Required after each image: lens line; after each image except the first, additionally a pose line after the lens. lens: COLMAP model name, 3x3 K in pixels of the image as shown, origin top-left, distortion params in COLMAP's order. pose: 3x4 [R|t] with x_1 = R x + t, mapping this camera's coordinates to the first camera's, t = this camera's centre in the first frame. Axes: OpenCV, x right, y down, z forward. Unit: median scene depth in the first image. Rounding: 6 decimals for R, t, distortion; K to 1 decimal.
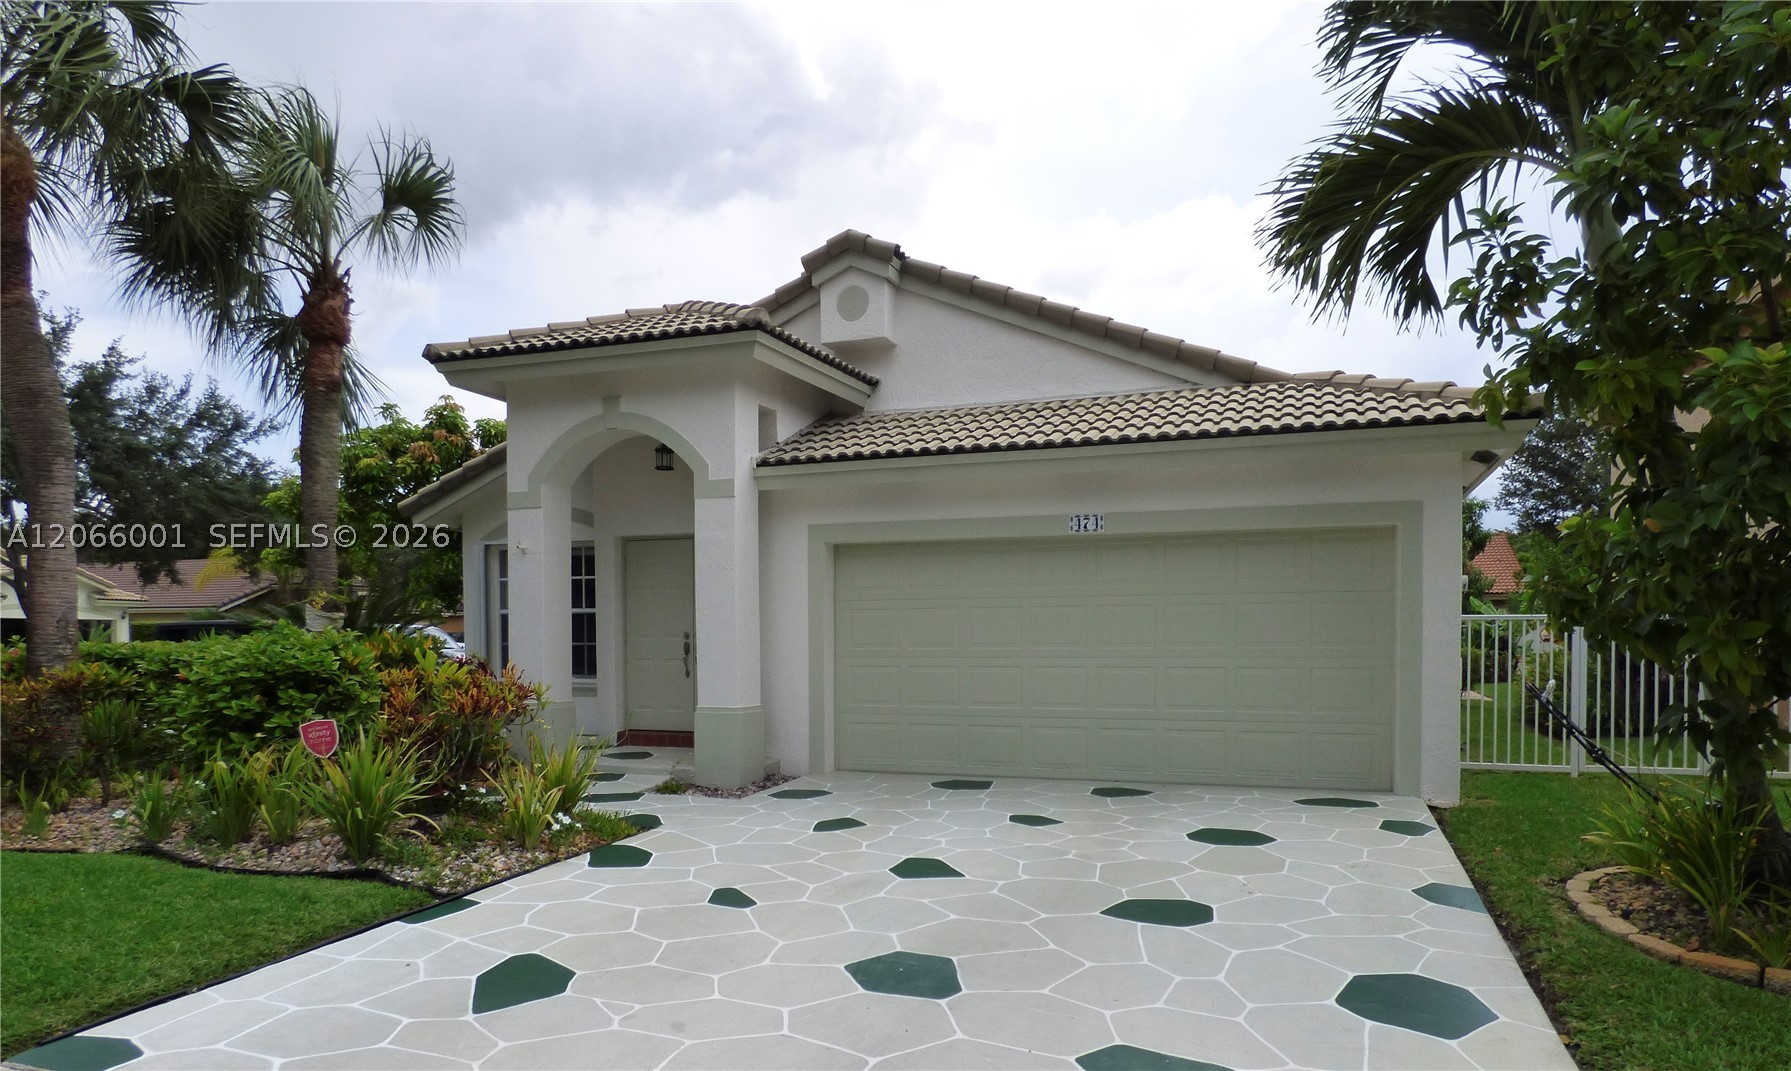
lens RADIAL K [[1099.0, 0, 902.2], [0, 1099.0, 644.8], [0, 0, 1]] dist [-0.012546, -0.001094]
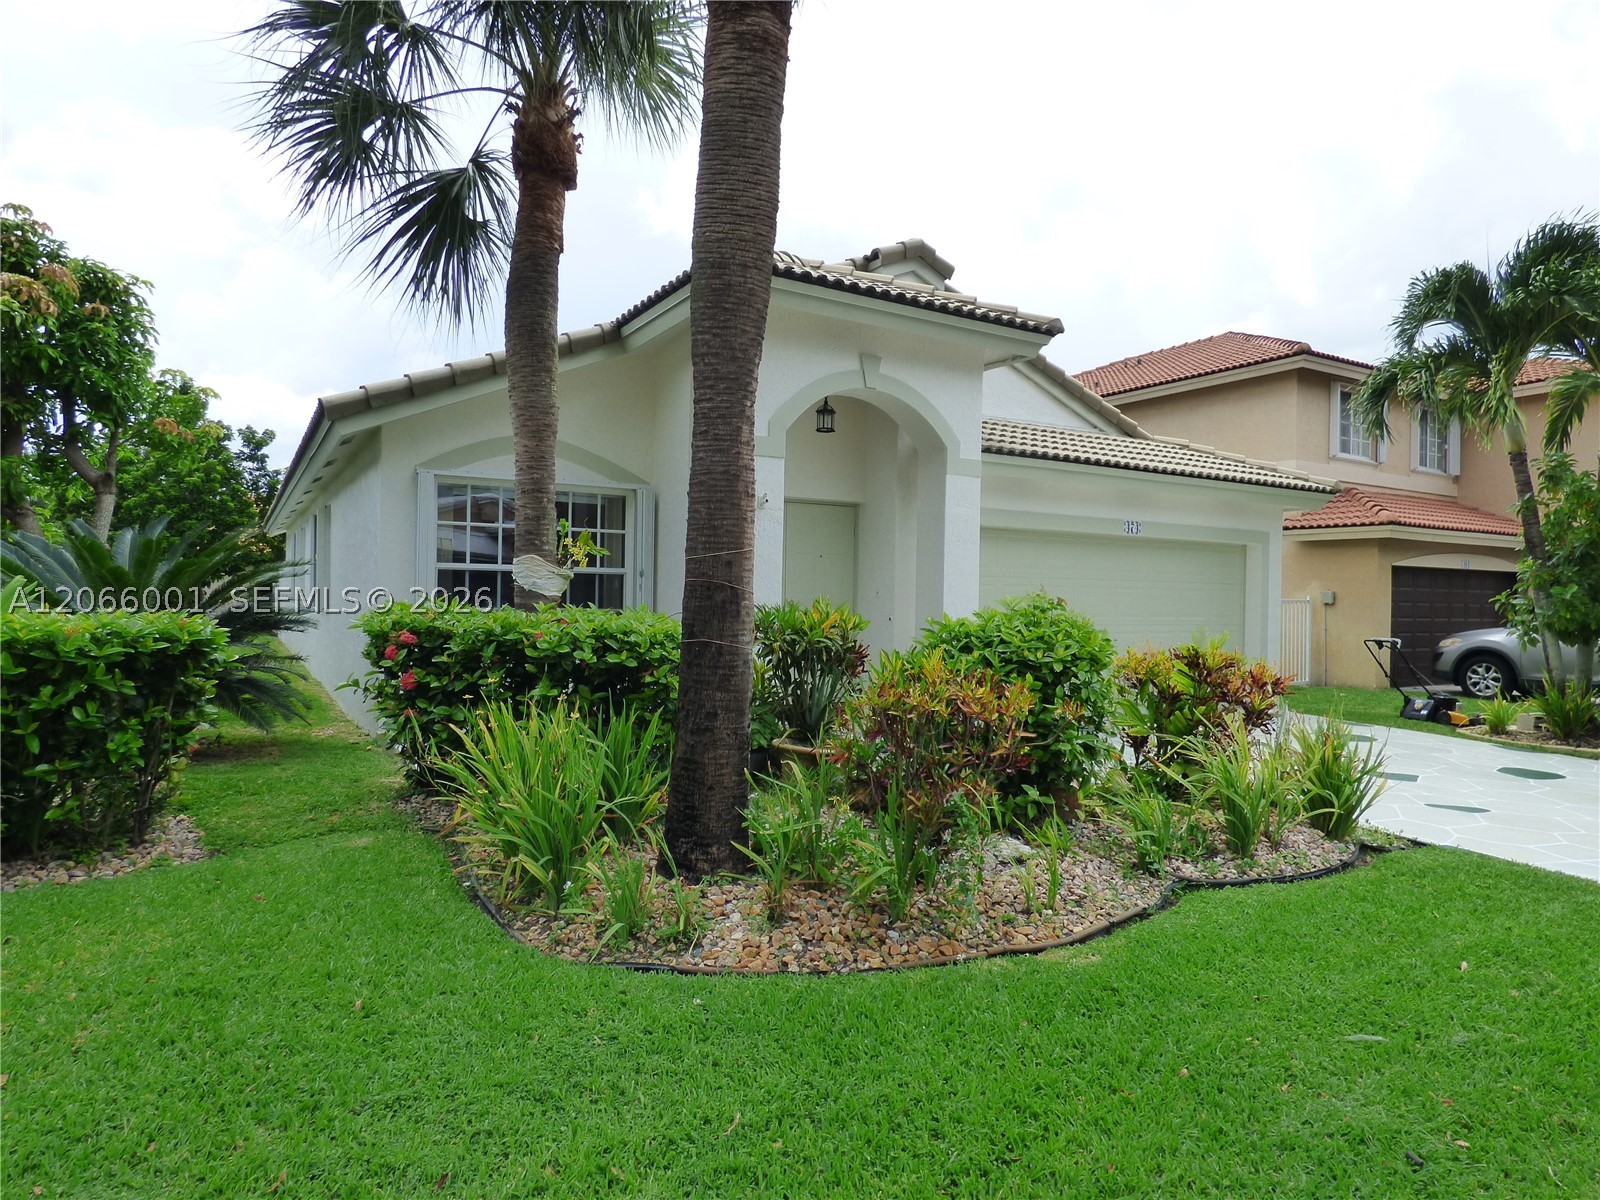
lens RADIAL K [[961.2, 0, 800.0], [0, 961.2, 600.0], [0, 0, 1]] dist [0.000689, 0.000058]
pose [[0.638858, 0.012406, 0.769225, -0.939569], [-0.010506, 0.999917, -0.007401, -0.006772], [-0.769253, -0.003353, 0.638936, 0.512013]]
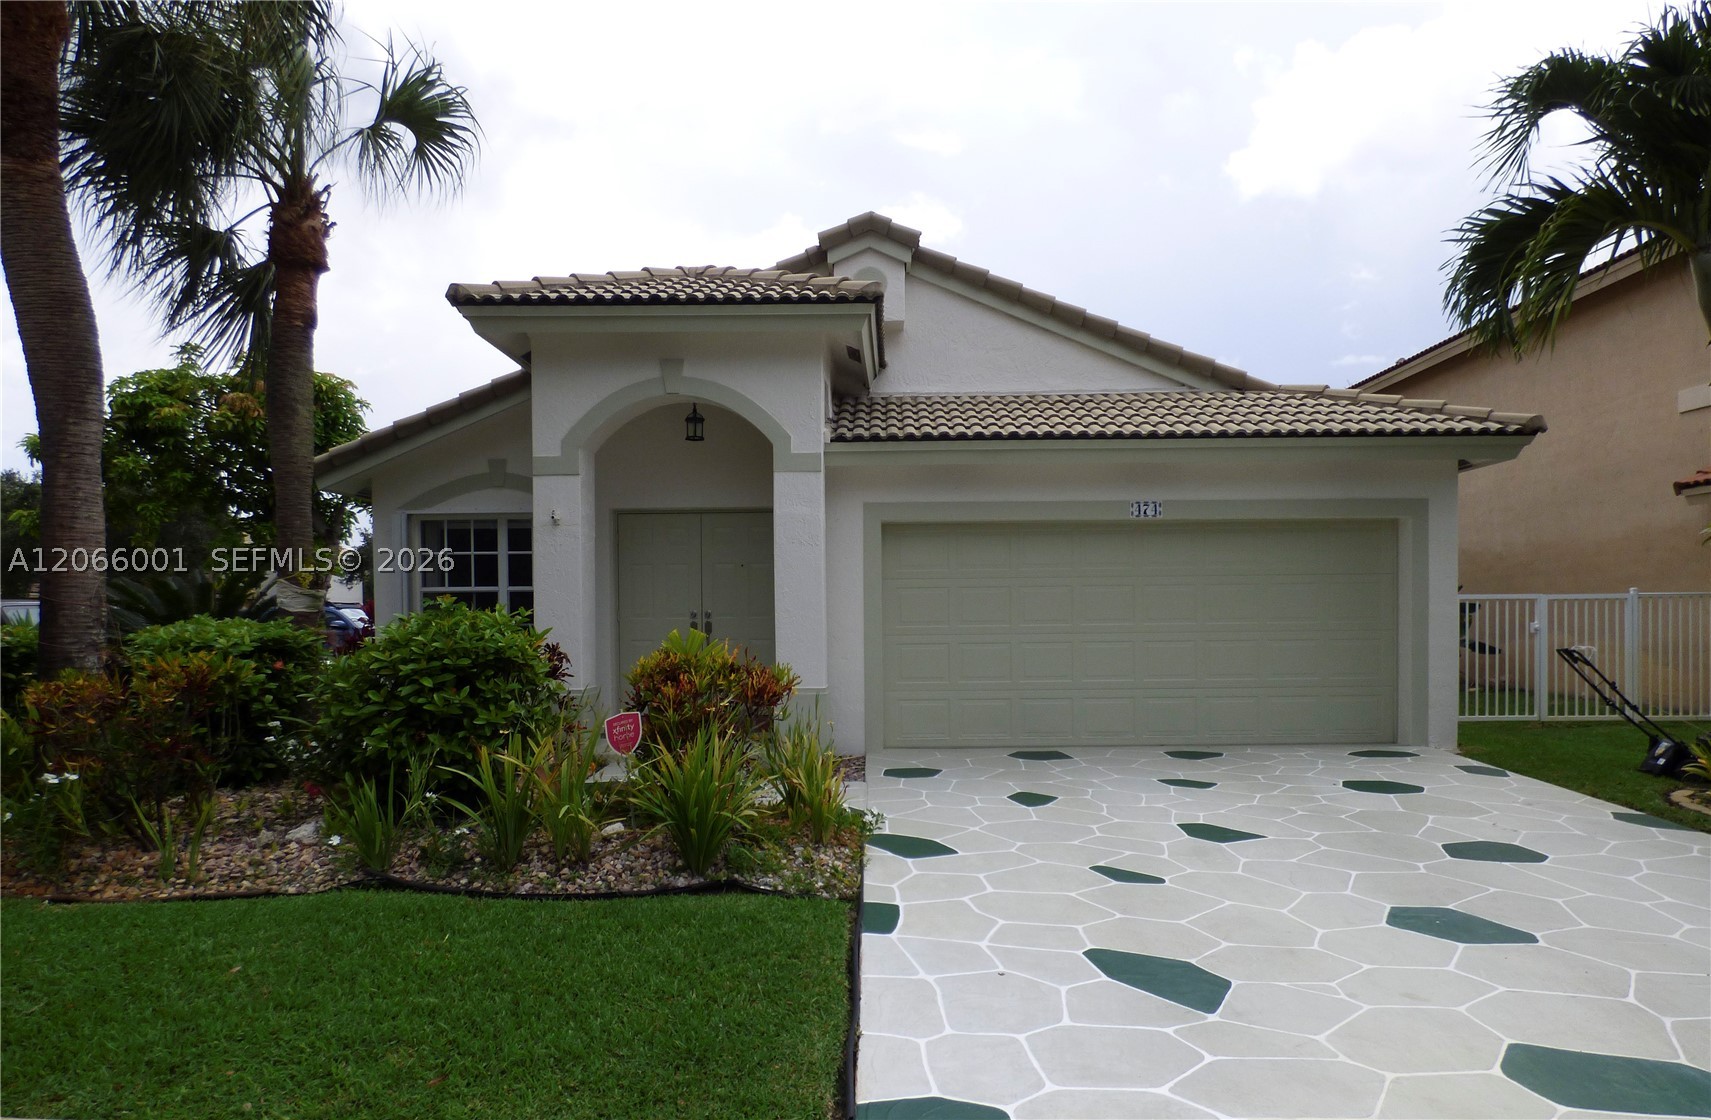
lens RADIAL K [[1046.7, 0, 903.3], [0, 1046.7, 617.9], [0, 0, 1]] dist [-0.014106, 0.001636]
pose [[0.944598, -0.005577, 0.328182, -0.370519], [0.007360, 0.999964, -0.004190, -0.000545], [-0.328147, 0.006374, 0.944605, 0.094395]]
